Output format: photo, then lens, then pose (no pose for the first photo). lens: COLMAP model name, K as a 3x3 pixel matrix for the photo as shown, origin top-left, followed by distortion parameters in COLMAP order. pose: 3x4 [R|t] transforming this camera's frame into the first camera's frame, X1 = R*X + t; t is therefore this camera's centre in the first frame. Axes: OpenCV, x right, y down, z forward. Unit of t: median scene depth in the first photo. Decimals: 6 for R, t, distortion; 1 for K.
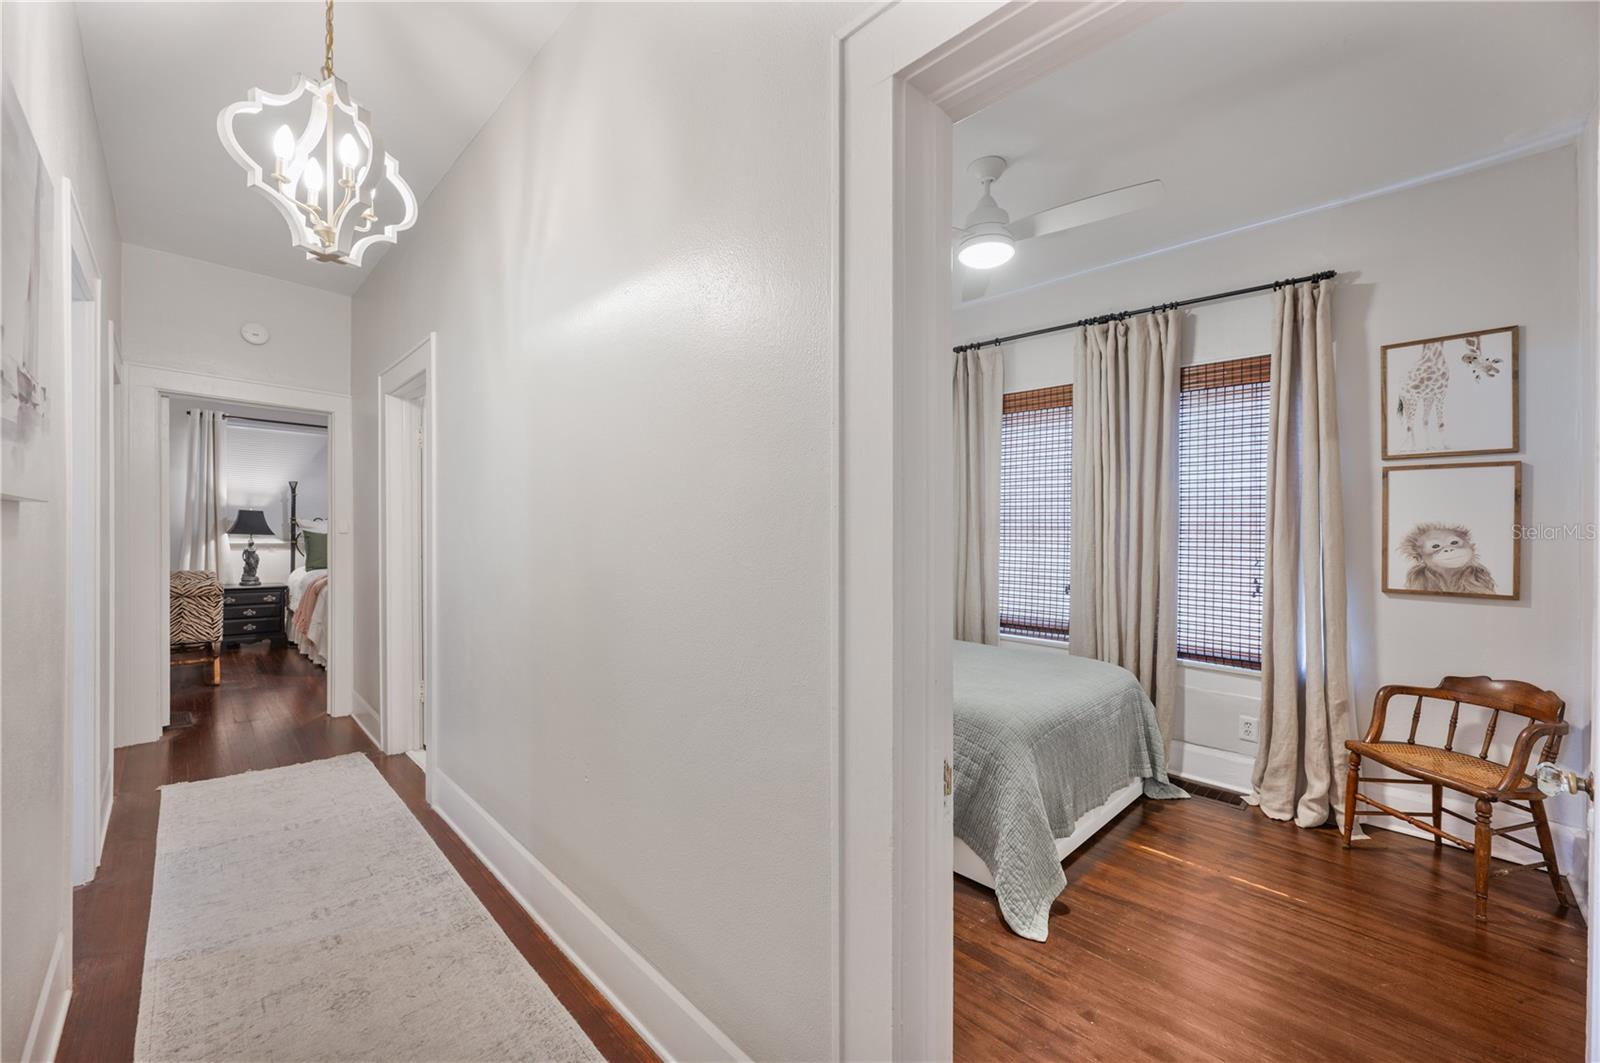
lens RADIAL K [[651.1, 0, 797.9], [0, 651.1, 517.2], [0, 0, 1]] dist [0.001771, -0.000473]
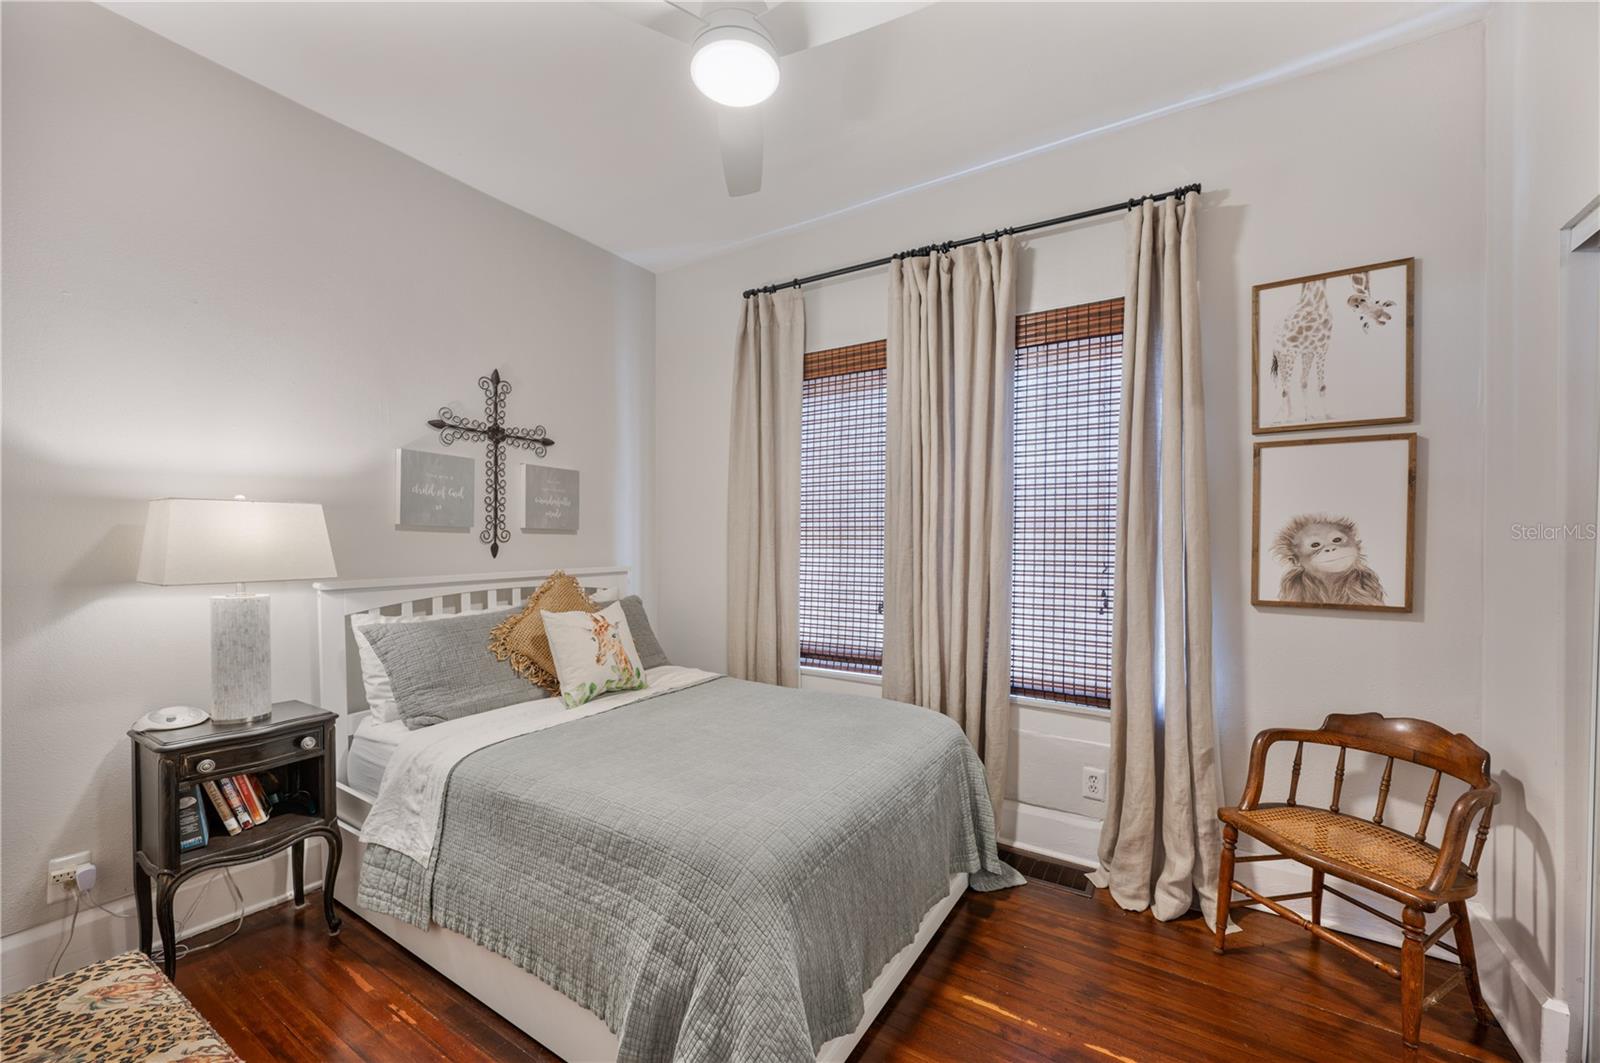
lens RADIAL K [[651.1, 0, 801.2], [0, 651.1, 544.3], [0, 0, 1]] dist [0.001771, -0.000473]
pose [[0.974520, -0.011454, 0.224009, 0.199435], [0.005001, 0.999557, 0.029351, 0.017226], [-0.224246, -0.027483, 0.974145, 0.362574]]
